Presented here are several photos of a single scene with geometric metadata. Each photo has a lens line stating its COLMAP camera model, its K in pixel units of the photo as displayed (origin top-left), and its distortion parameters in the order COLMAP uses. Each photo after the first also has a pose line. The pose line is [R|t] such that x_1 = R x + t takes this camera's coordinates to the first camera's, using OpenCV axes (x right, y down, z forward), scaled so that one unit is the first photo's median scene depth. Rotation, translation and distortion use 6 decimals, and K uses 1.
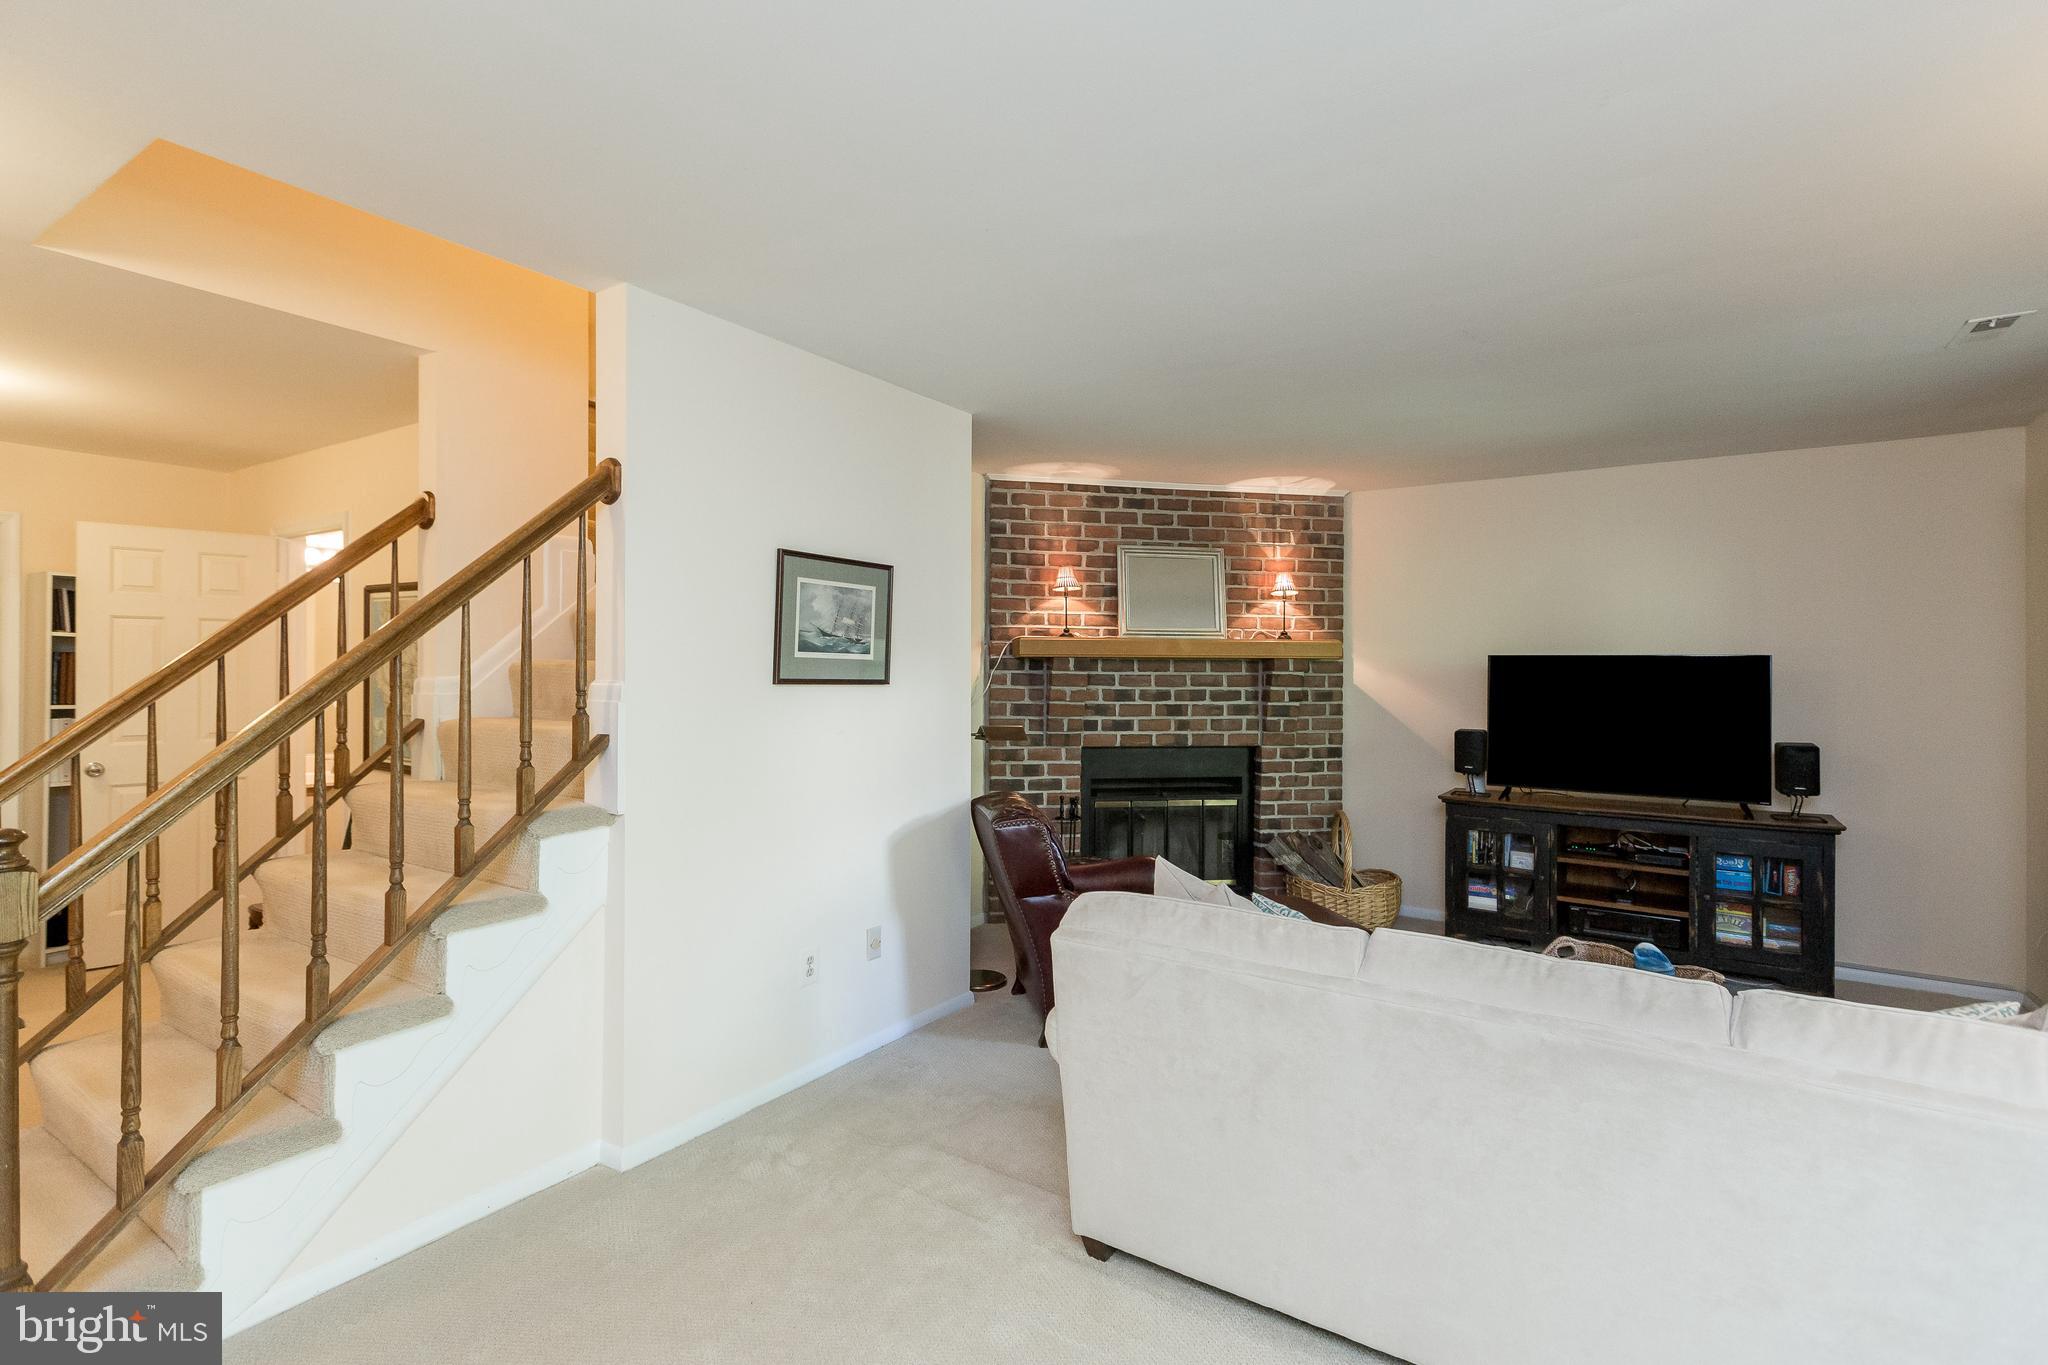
lens RADIAL K [[948.7, 0, 1024.0], [0, 948.7, 682.5], [0, 0, 1]] dist [0.010279, 0.000320]
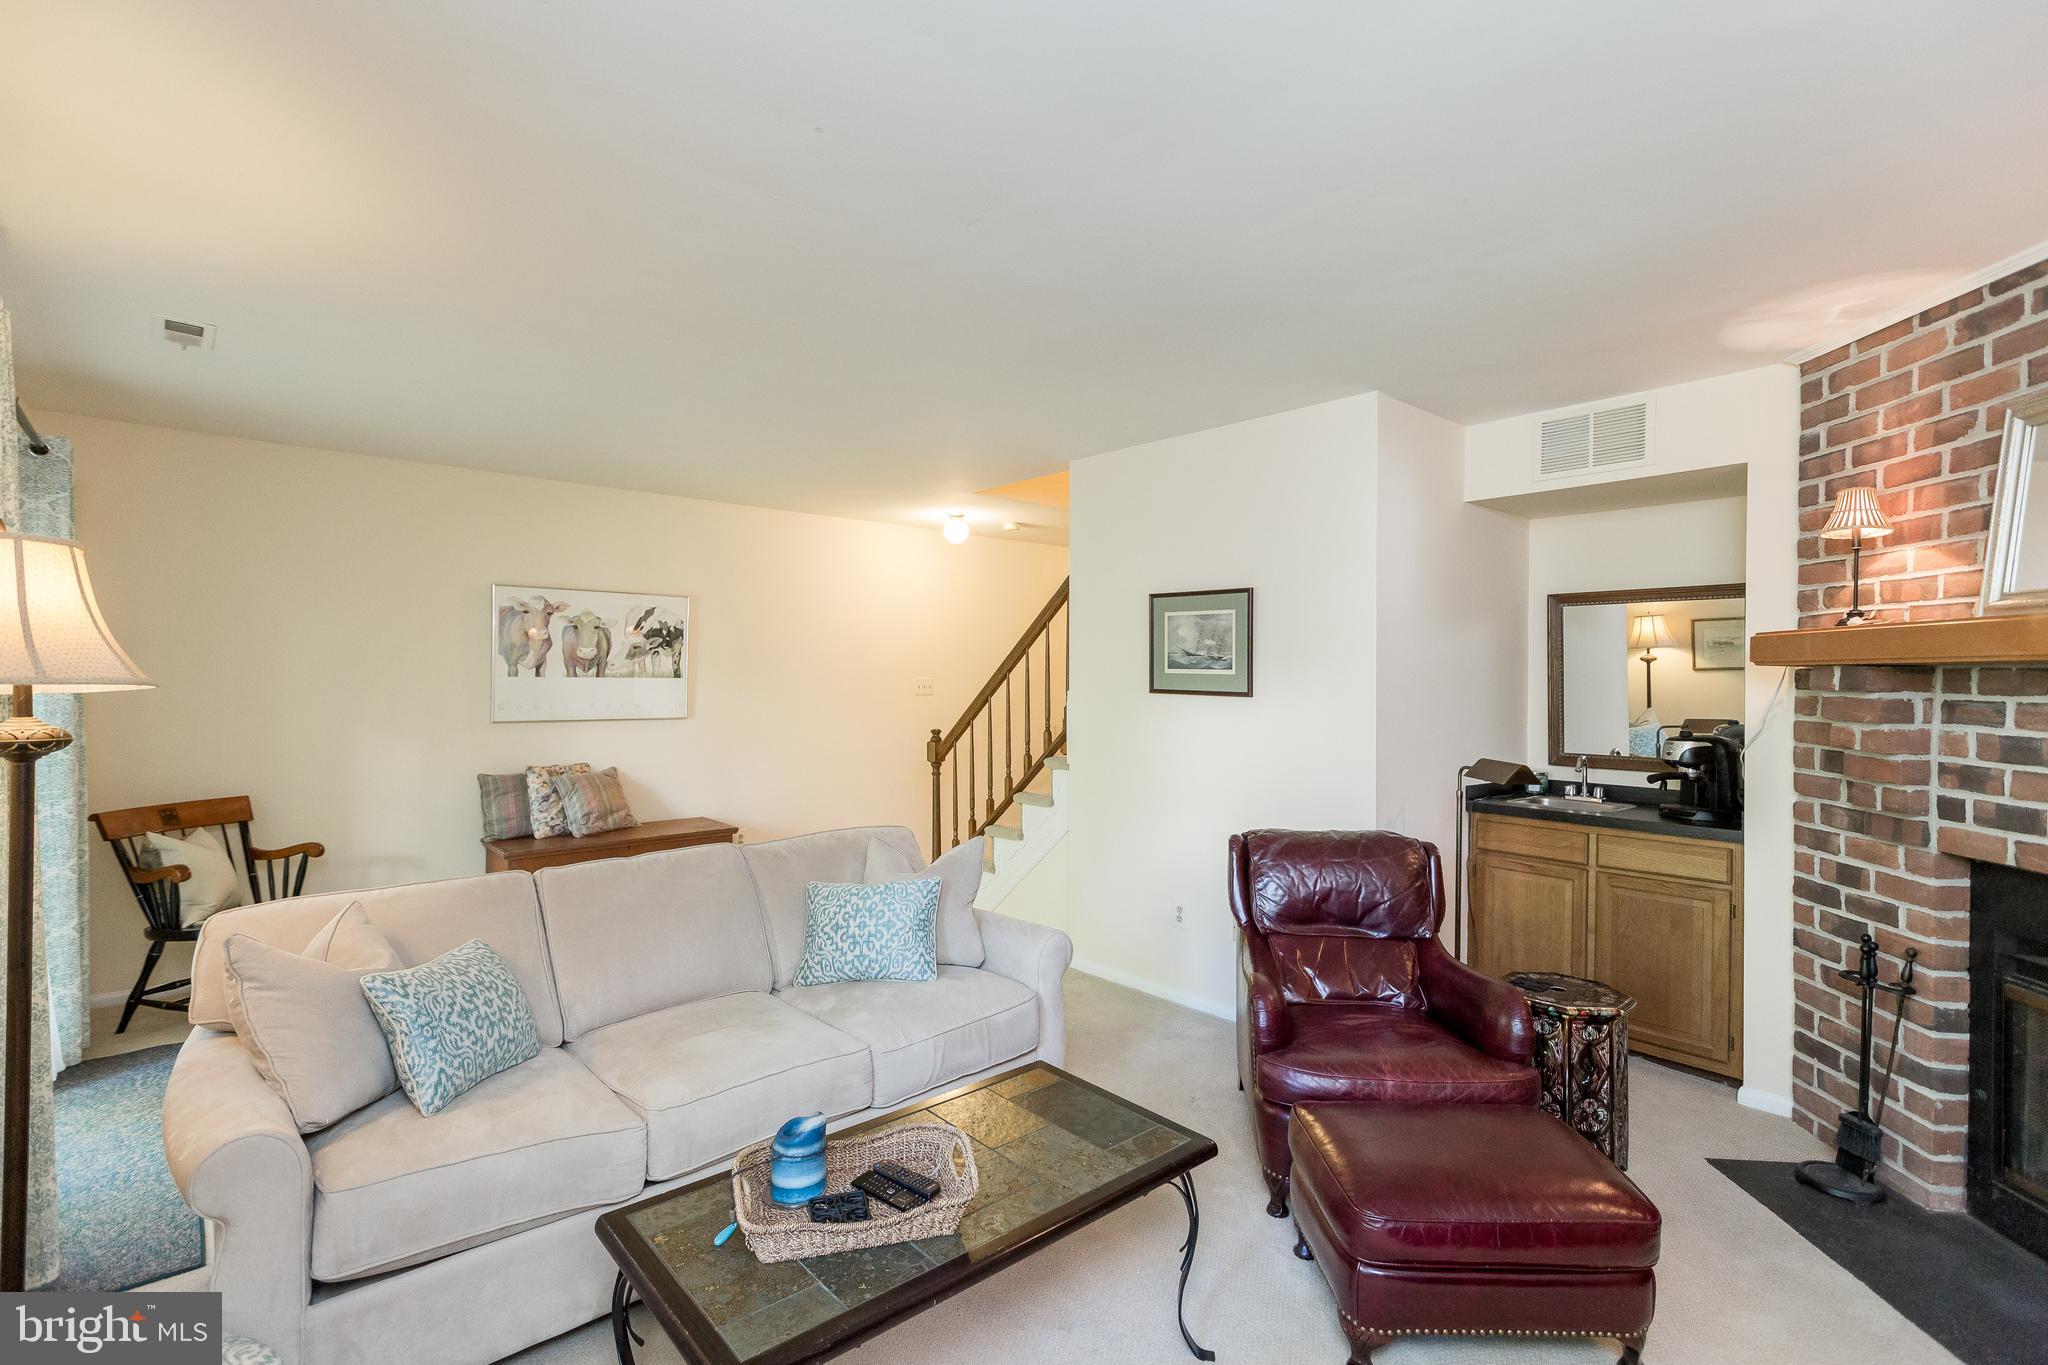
lens RADIAL K [[946.0, 0, 1027.3], [0, 946.0, 709.5], [0, 0, 1]] dist [0.000295, 0.000266]
pose [[-0.258569, 0.025802, -0.965648, 0.648738], [-0.024078, 0.999160, 0.033145, -0.008720], [0.965693, 0.031821, -0.257730, 0.685531]]
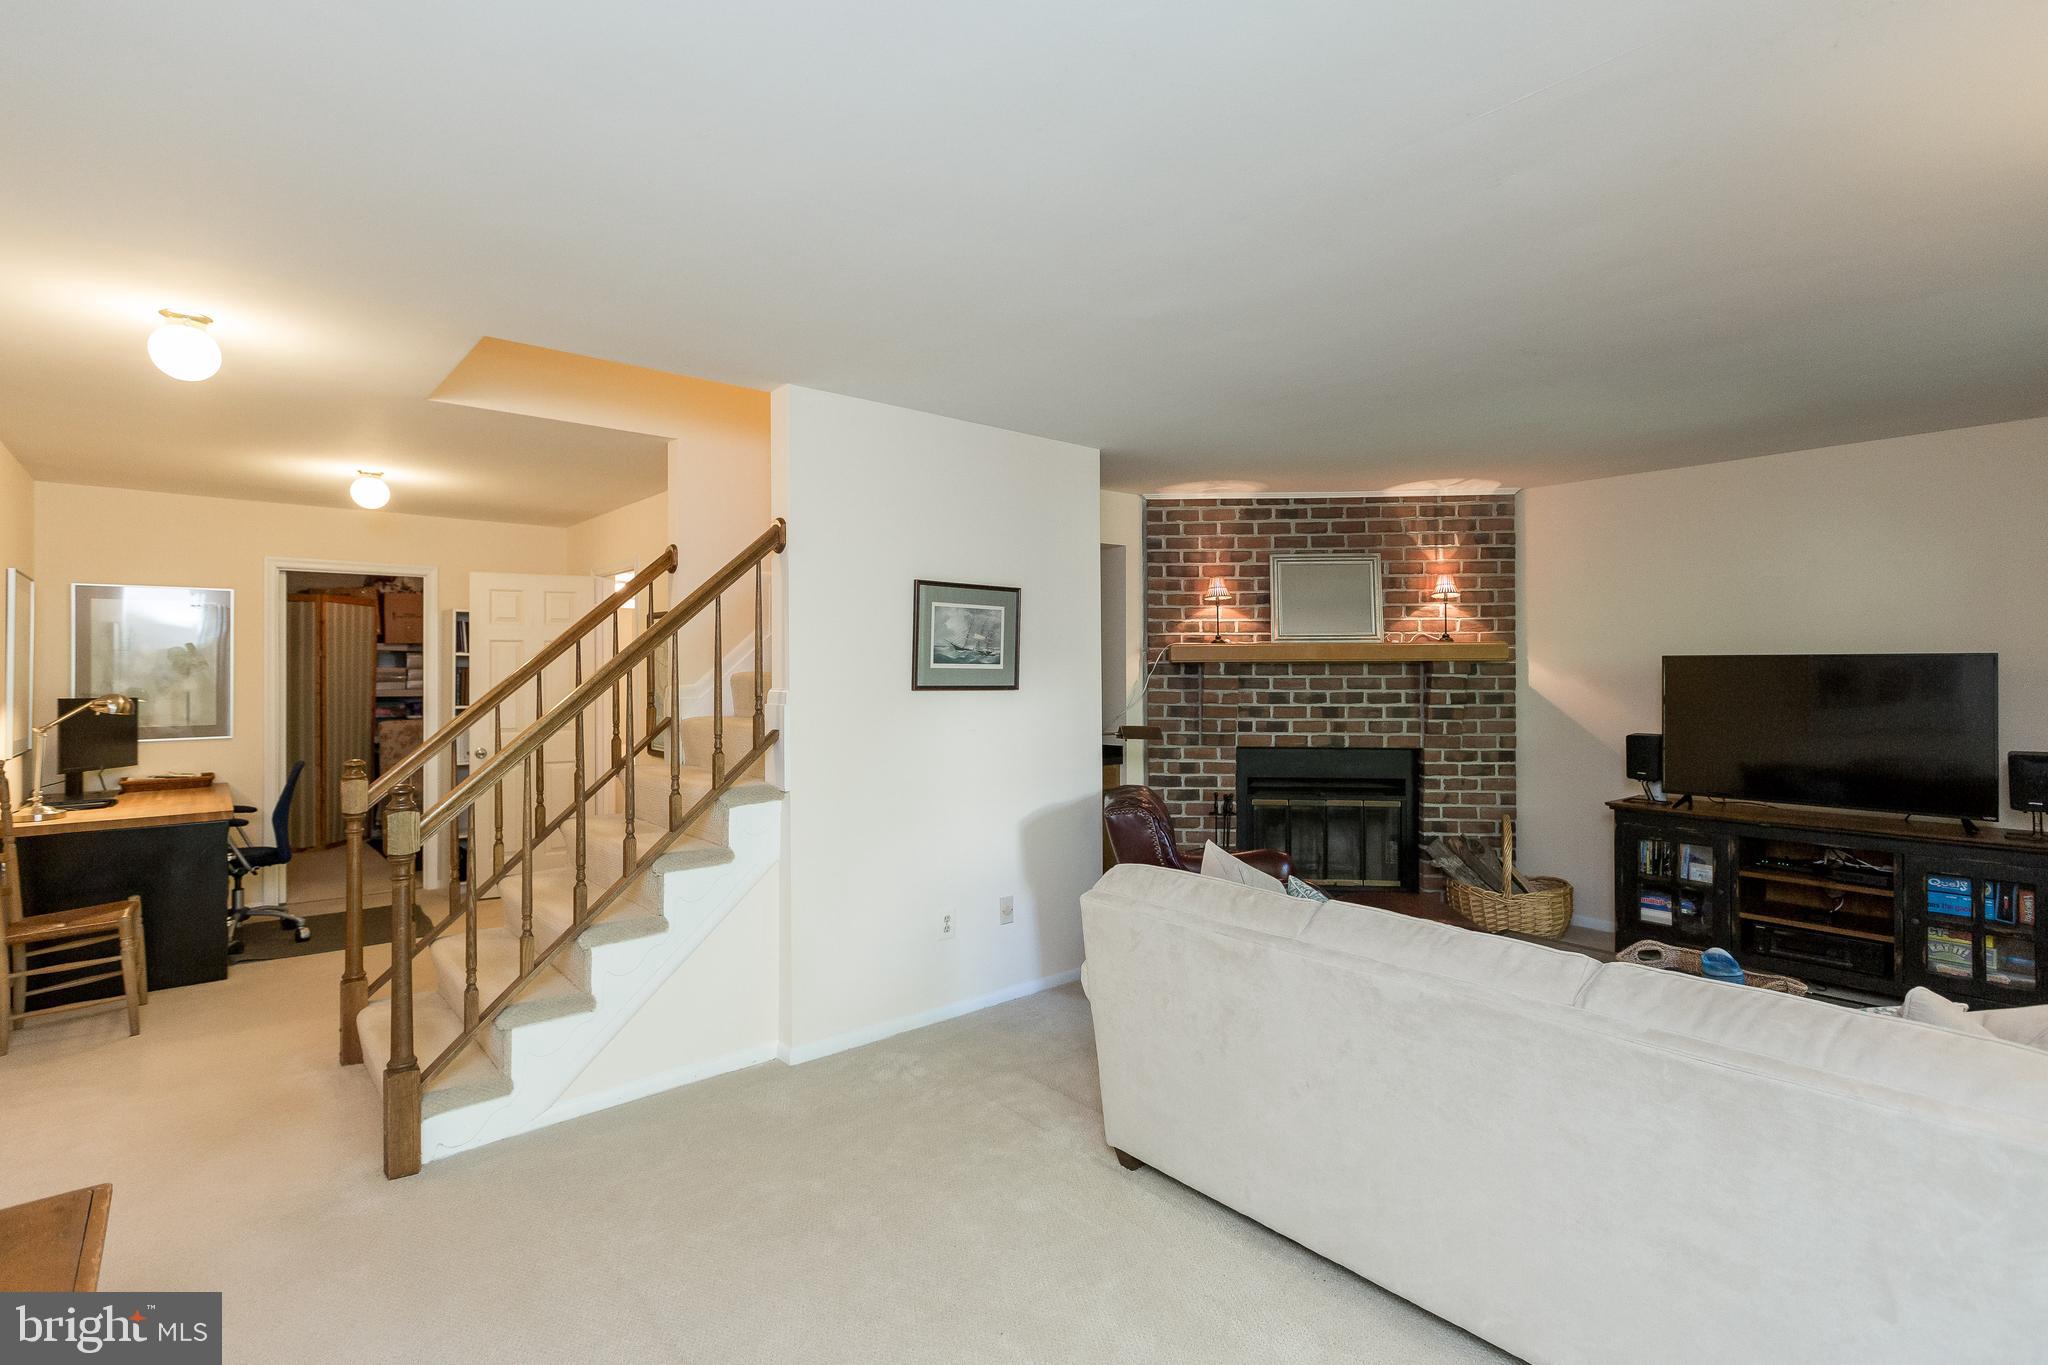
lens RADIAL K [[948.7, 0, 1024.0], [0, 948.7, 682.5], [0, 0, 1]] dist [0.010279, 0.000320]
pose [[0.963074, -0.004865, -0.269192, 0.119319], [0.004680, 0.999988, -0.001328, -0.003469], [0.269195, 0.000019, 0.963086, -0.082972]]
